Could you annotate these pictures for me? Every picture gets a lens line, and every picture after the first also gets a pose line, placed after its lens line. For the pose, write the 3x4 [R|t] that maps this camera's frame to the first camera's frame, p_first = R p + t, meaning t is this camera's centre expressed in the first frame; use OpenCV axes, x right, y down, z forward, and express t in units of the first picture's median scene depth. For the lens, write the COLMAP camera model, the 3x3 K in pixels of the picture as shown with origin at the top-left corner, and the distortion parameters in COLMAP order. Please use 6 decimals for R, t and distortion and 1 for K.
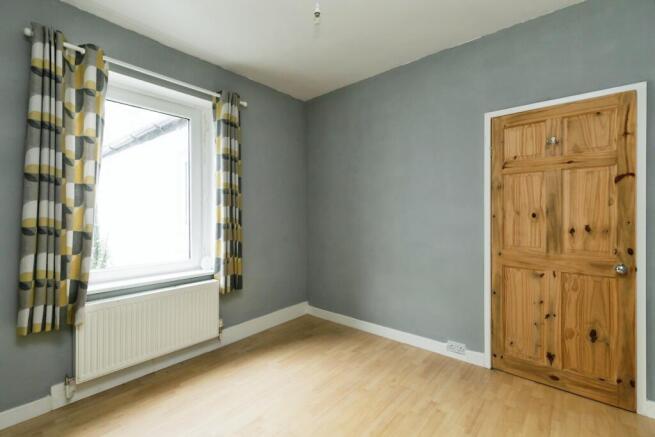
lens RADIAL K [[301.1, 0, 331.1], [0, 301.1, 216.3], [0, 0, 1]] dist [0.009203, -0.000633]
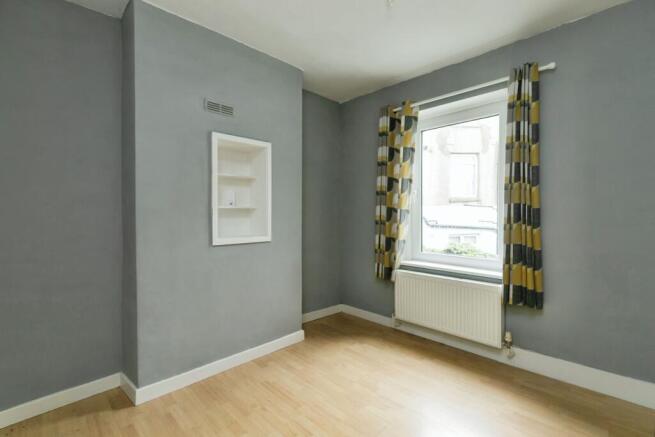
lens RADIAL K [[301.1, 0, 331.1], [0, 301.1, 216.3], [0, 0, 1]] dist [0.009203, -0.000633]
pose [[-0.096327, 0.014169, -0.995249, 0.650150], [-0.003930, 0.999885, 0.014615, -0.009956], [0.995342, 0.005320, -0.096260, 0.666567]]
